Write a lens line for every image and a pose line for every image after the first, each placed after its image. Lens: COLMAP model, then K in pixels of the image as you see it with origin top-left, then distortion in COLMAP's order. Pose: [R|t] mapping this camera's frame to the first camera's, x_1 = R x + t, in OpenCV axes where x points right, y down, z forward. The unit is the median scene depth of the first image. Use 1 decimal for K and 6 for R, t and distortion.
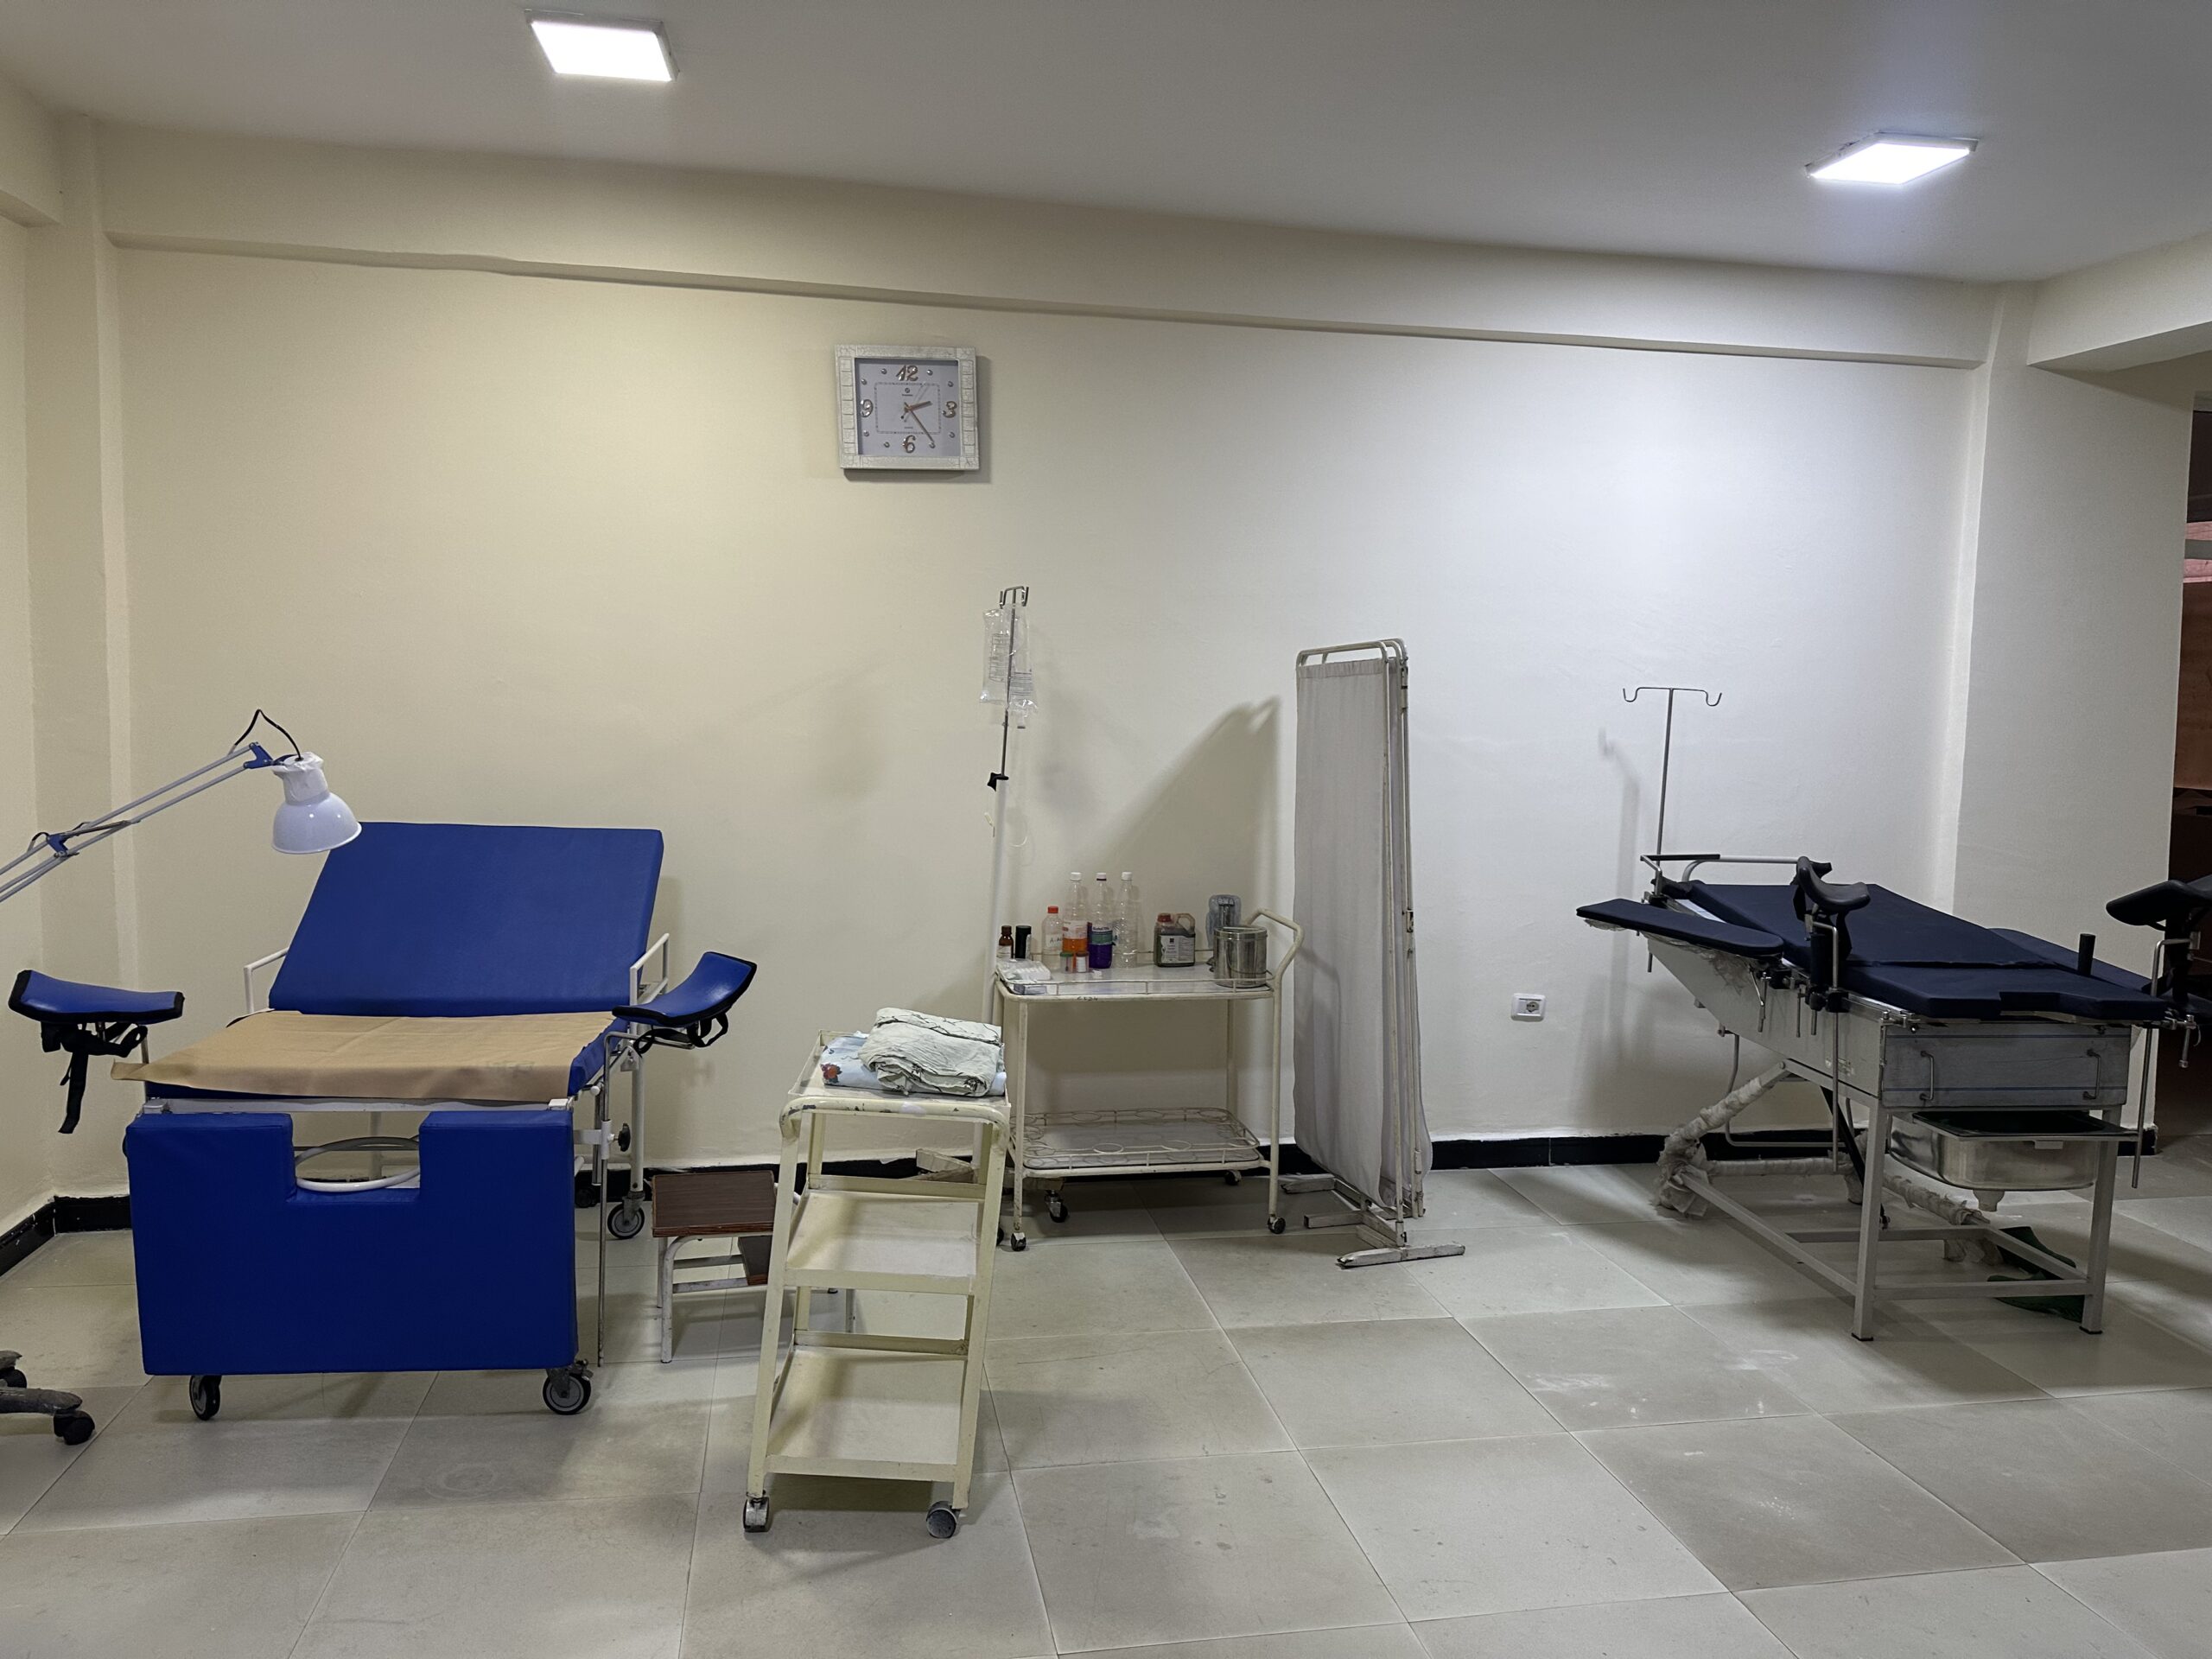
lens RADIAL K [[1582.6, 0, 1106.0], [0, 1582.6, 829.5], [0, 0, 1]] dist [-0.001252, 0.000403]
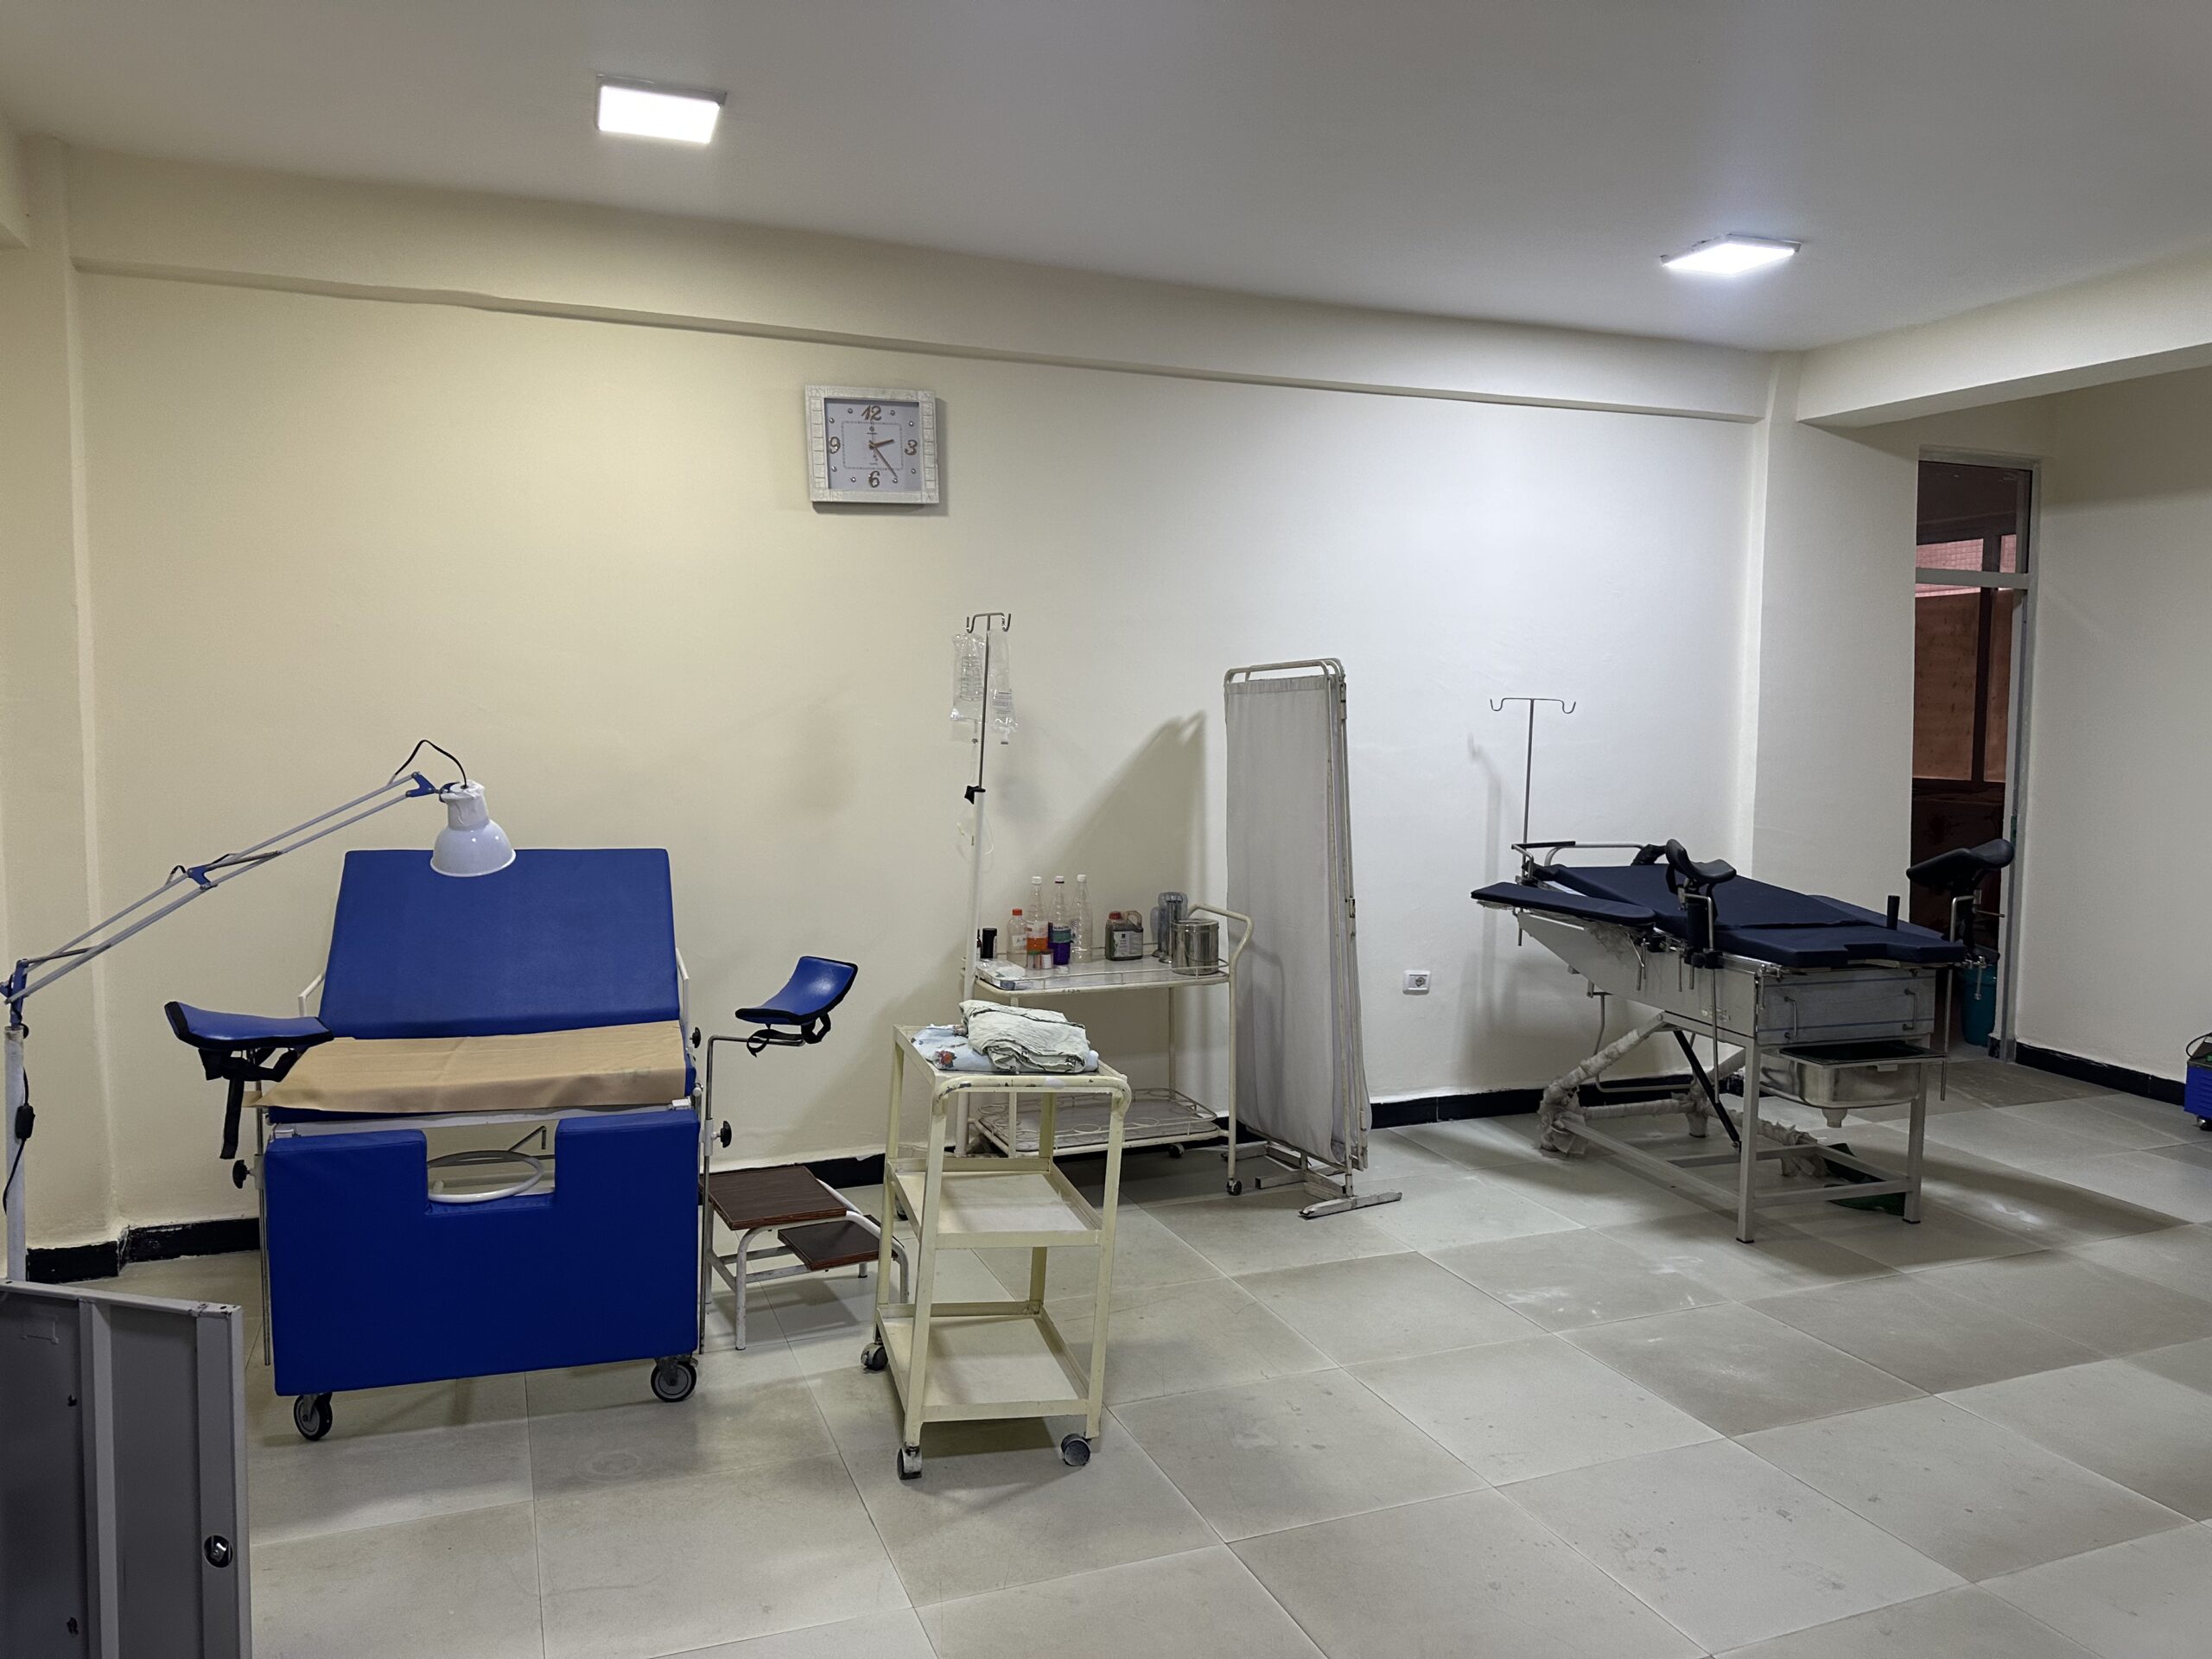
lens RADIAL K [[1574.6, 0, 1106.0], [0, 1574.6, 829.5], [0, 0, 1]] dist [0.010338, -0.011168]
pose [[0.981477, -0.030607, 0.189120, -0.197489], [0.032051, 0.999476, -0.004579, 0.001714], [-0.188881, 0.010556, 0.981943, -0.074722]]
